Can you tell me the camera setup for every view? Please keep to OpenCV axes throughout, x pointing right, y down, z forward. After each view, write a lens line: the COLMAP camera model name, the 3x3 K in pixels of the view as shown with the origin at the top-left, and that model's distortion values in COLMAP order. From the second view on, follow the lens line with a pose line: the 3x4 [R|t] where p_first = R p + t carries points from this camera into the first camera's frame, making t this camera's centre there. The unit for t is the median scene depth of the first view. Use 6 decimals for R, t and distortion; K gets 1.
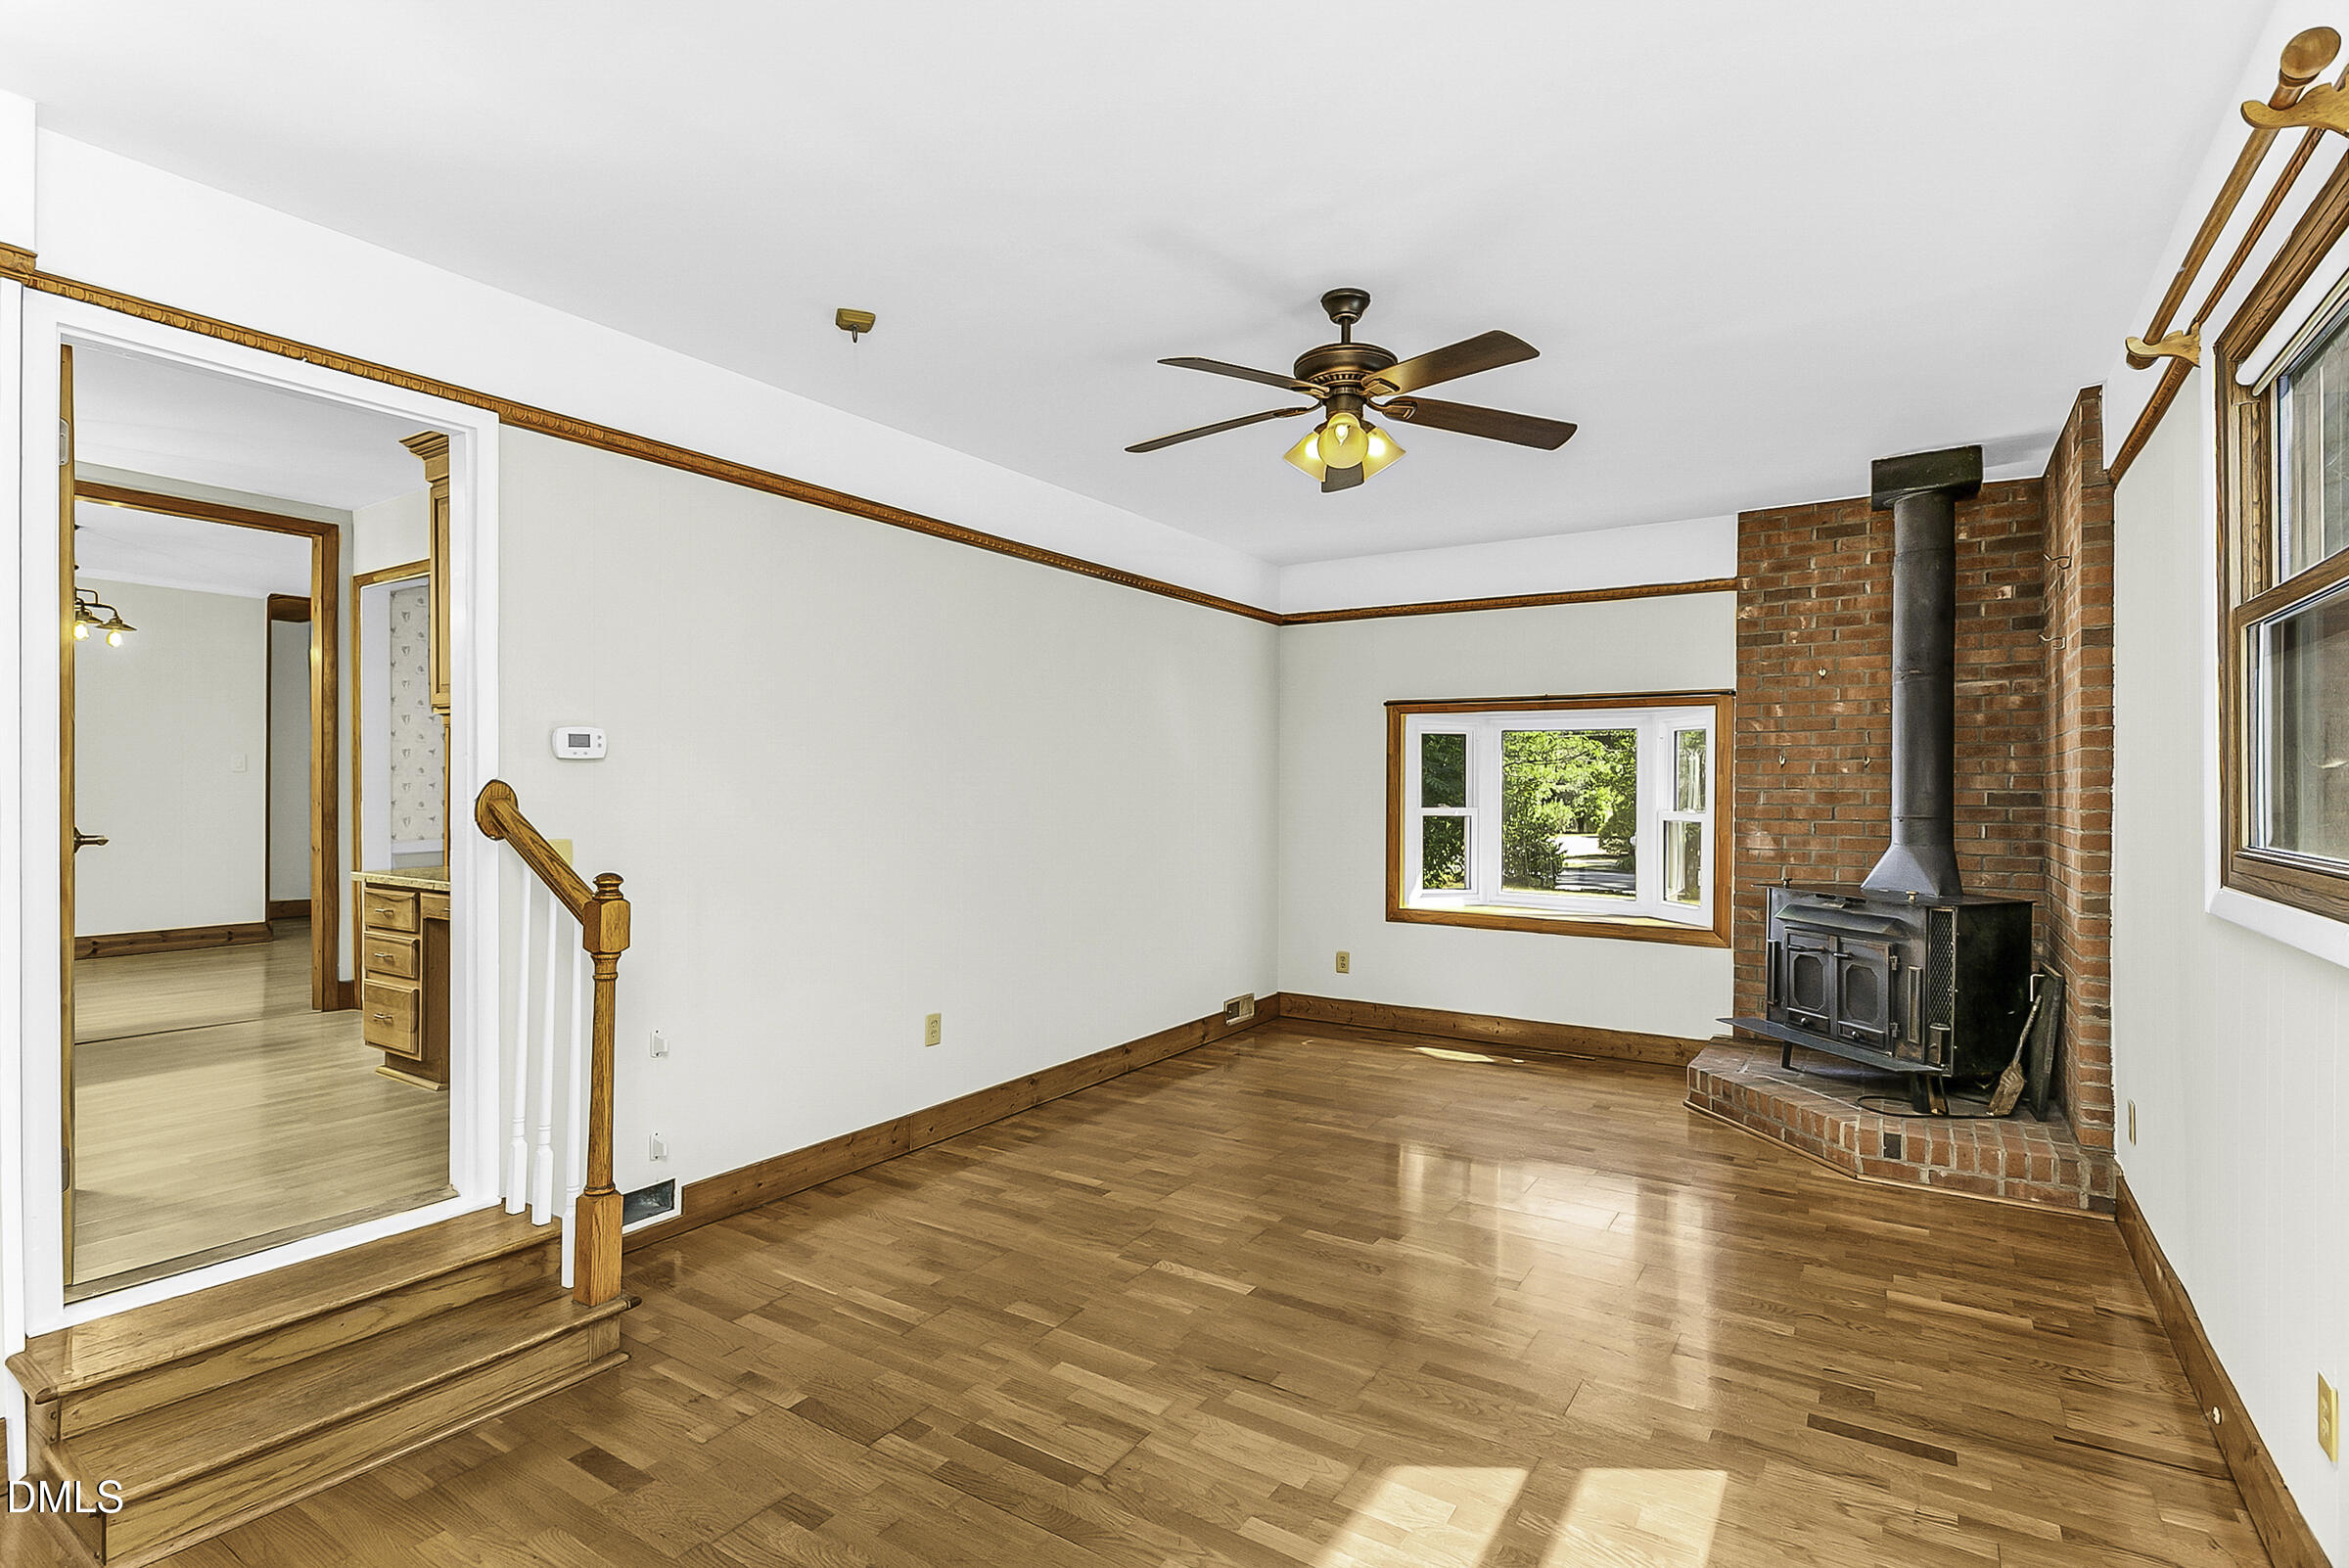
lens RADIAL K [[1134.6, 0, 1170.5], [0, 1134.6, 780.1], [0, 0, 1]] dist [0.027911, 0.000727]
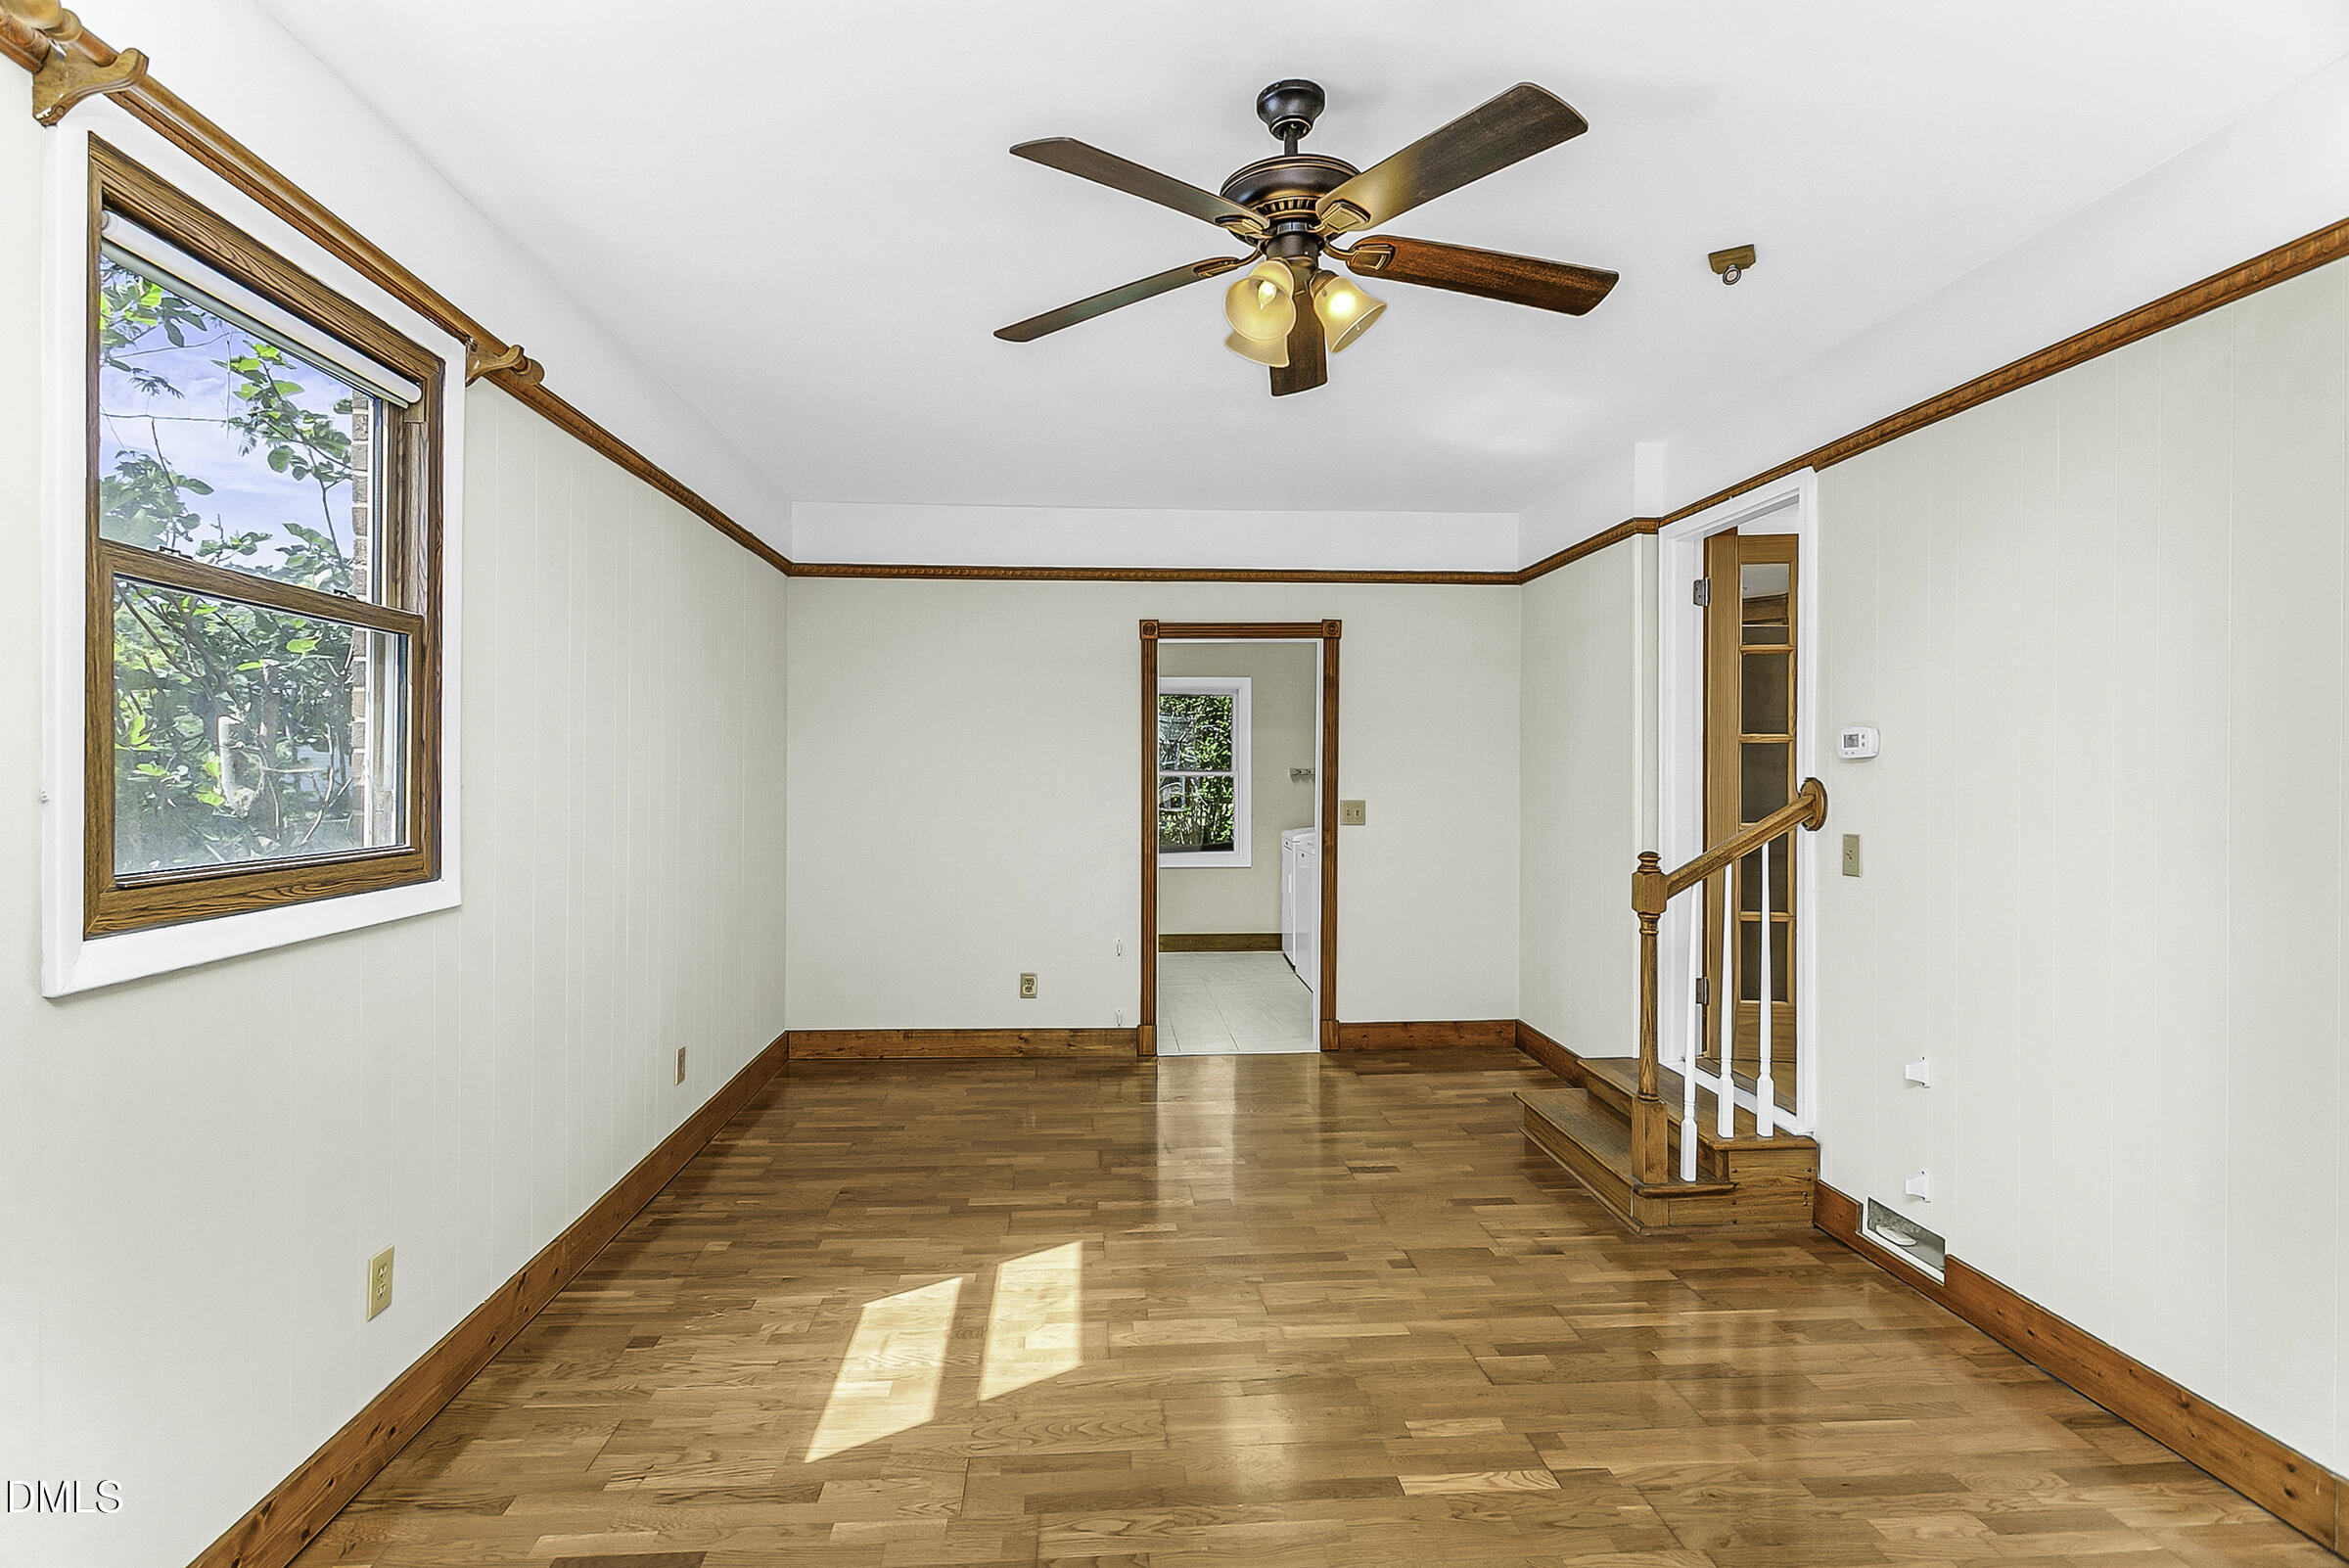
lens RADIAL K [[1134.6, 0, 1167.1], [0, 1134.6, 777.7], [0, 0, 1]] dist [0.027911, 0.000727]
pose [[-0.789992, 0.005481, -0.613093, 0.711946], [0.004061, 0.999985, 0.003708, -0.008621], [0.613104, 0.000440, -0.790002, 1.666268]]
